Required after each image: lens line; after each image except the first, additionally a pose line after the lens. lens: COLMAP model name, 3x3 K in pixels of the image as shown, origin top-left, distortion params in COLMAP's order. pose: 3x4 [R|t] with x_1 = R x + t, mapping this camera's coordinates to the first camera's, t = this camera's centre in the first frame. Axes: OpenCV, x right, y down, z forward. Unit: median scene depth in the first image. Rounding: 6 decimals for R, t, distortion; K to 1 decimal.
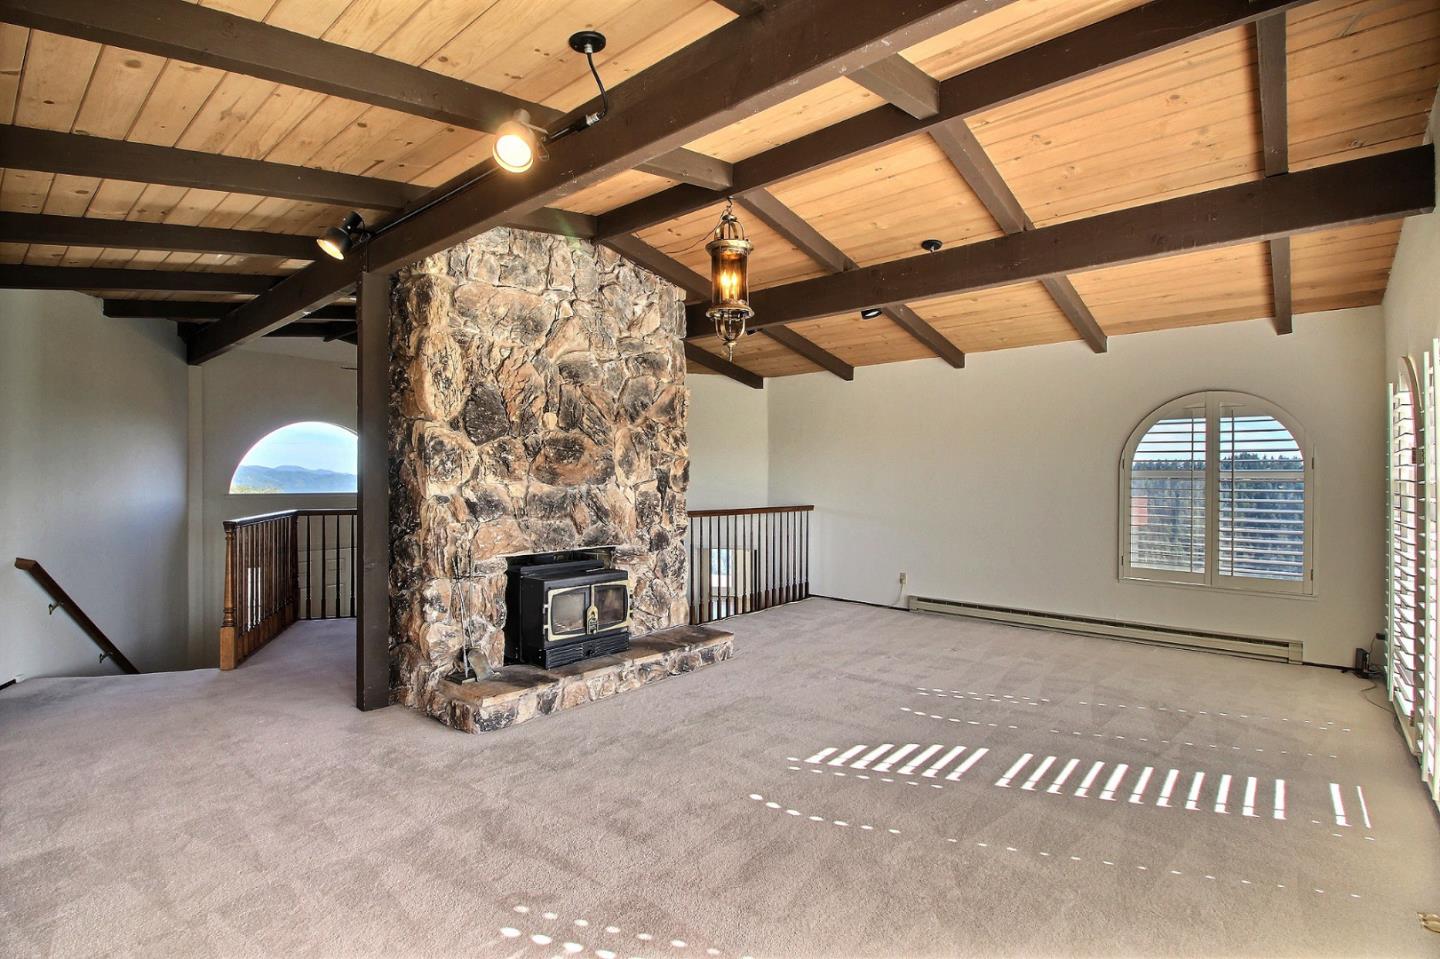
lens RADIAL K [[674.4, 0, 720.0], [0, 674.4, 479.5], [0, 0, 1]] dist [-0.001803, -0.014011]
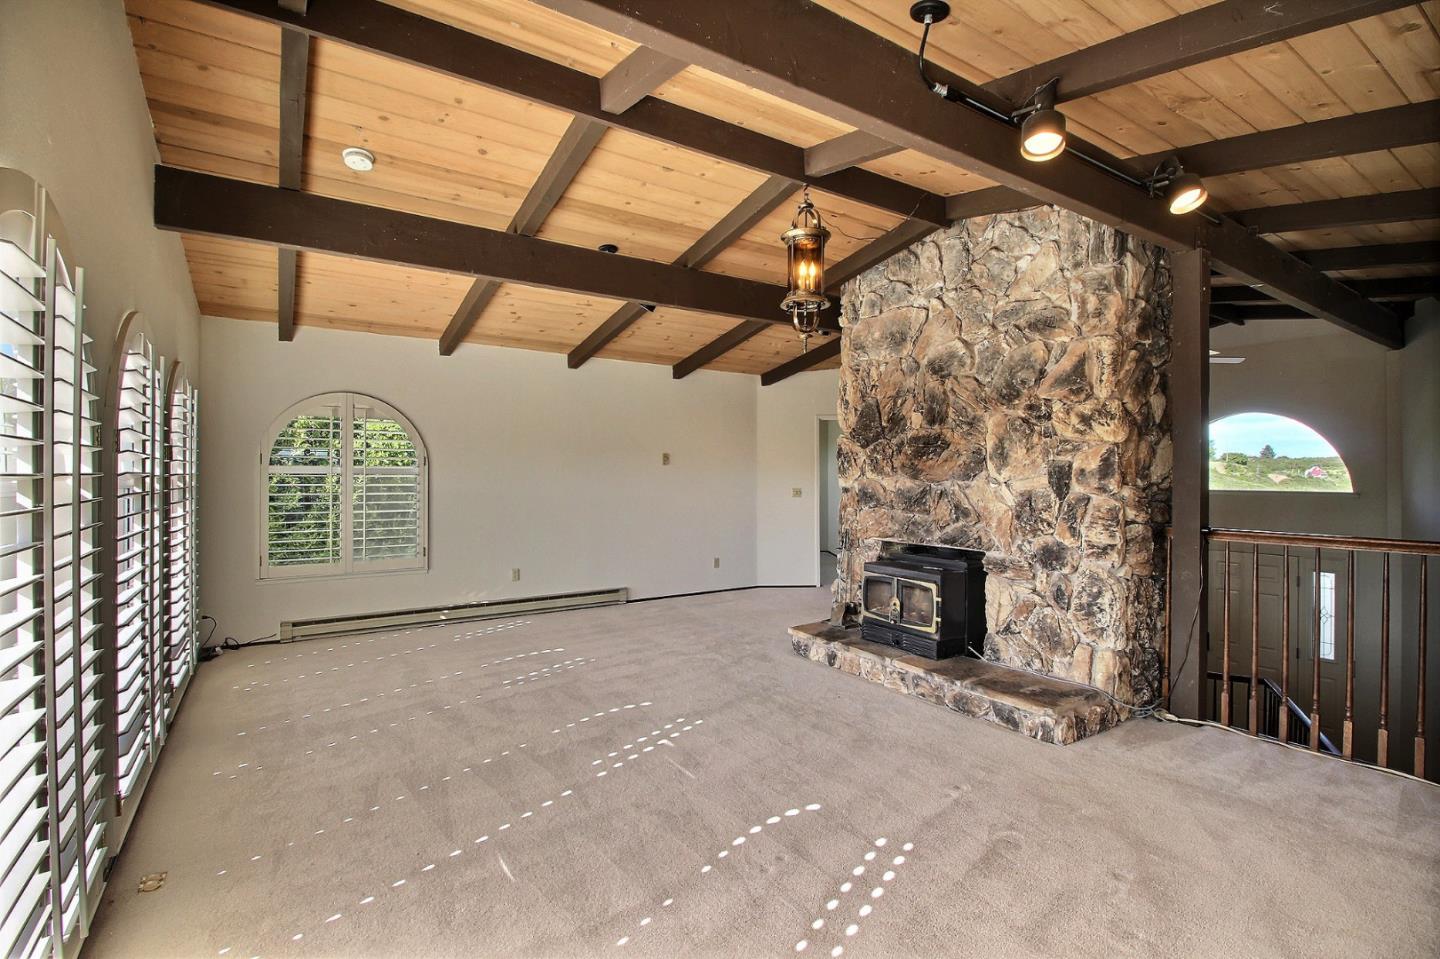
lens RADIAL K [[674.4, 0, 720.0], [0, 674.4, 479.5], [0, 0, 1]] dist [-0.001803, -0.014011]
pose [[-0.281718, 0.002099, -0.959495, 0.820989], [-0.003544, 0.999989, 0.003228, 0.004001], [0.959491, 0.004309, -0.281707, 0.964558]]
